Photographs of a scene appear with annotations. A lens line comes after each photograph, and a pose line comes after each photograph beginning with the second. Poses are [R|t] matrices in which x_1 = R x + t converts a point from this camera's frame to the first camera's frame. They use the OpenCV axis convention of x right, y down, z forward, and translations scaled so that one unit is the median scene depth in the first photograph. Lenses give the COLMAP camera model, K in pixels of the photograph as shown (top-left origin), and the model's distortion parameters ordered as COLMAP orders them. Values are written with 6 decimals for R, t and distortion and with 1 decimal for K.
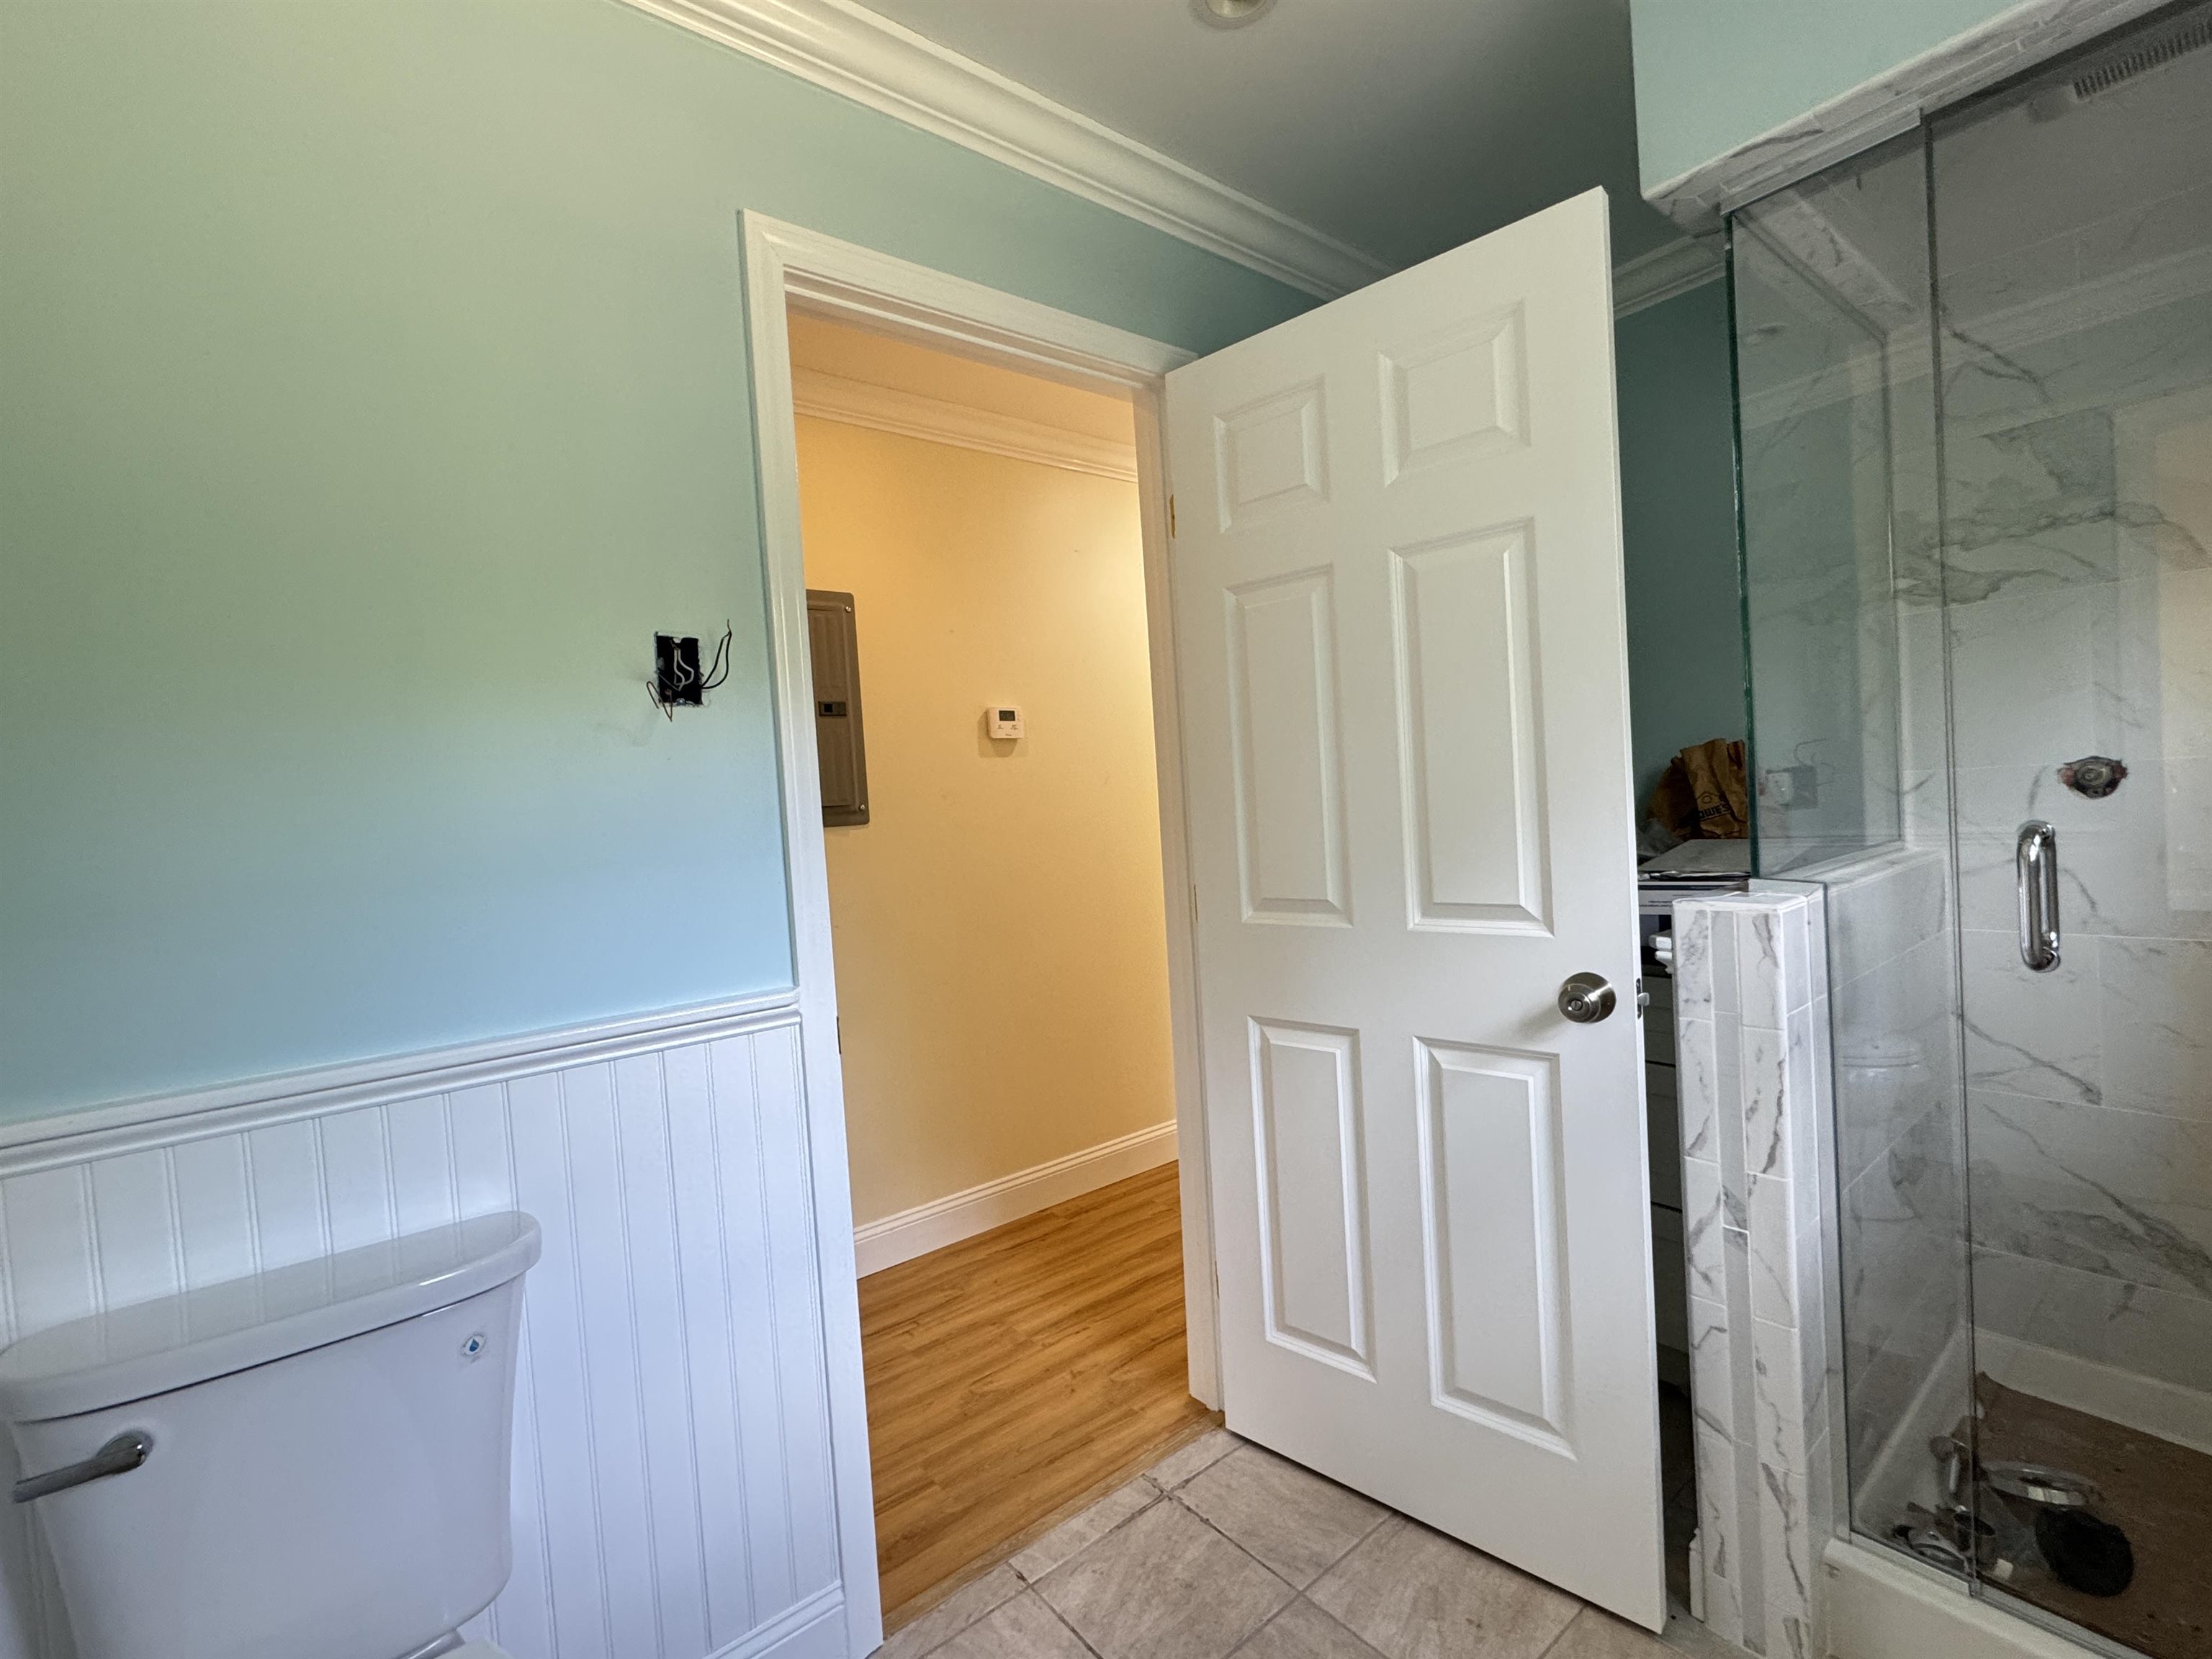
lens RADIAL K [[977.4, 0, 1105.9], [0, 977.4, 837.2], [0, 0, 1]] dist [0.001671, -0.000981]
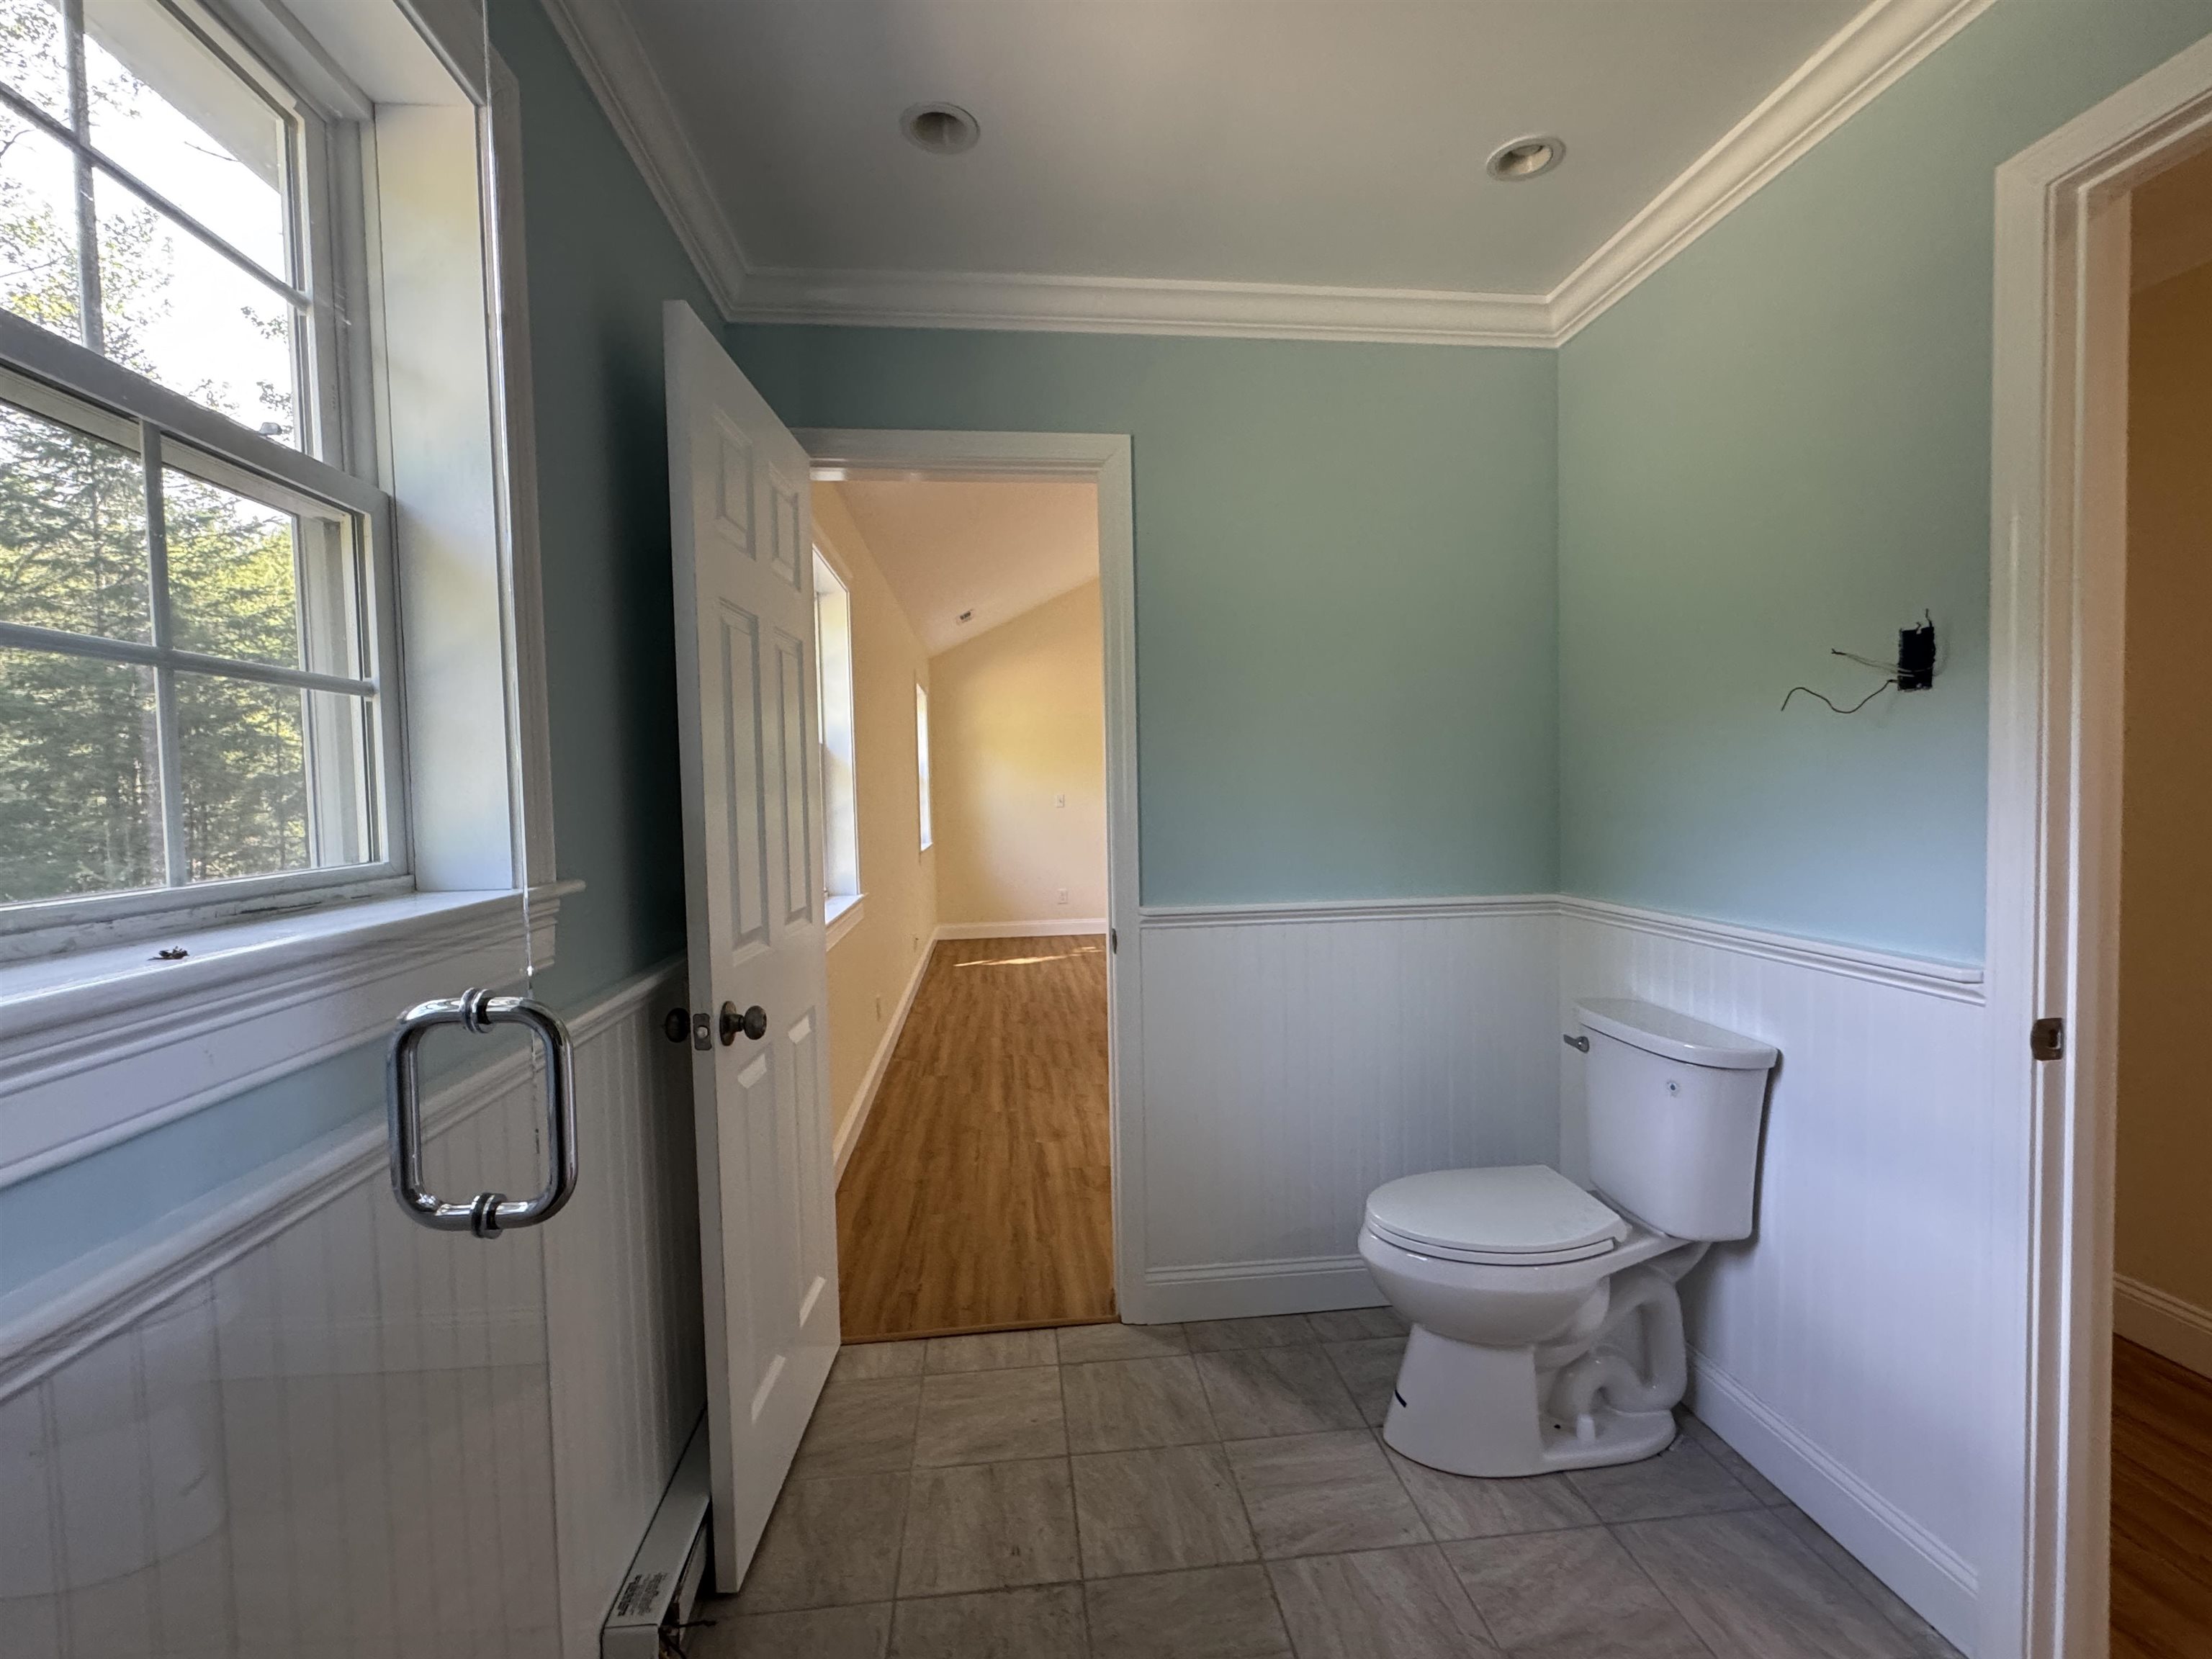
lens RADIAL K [[977.4, 0, 1096.5], [0, 977.4, 828.9], [0, 0, 1]] dist [0.001671, -0.000981]
pose [[-0.537505, 0.099020, -0.837426, 1.039124], [0.037483, 0.994906, 0.093583, -0.115735], [0.842427, 0.018912, -0.538479, 0.813254]]
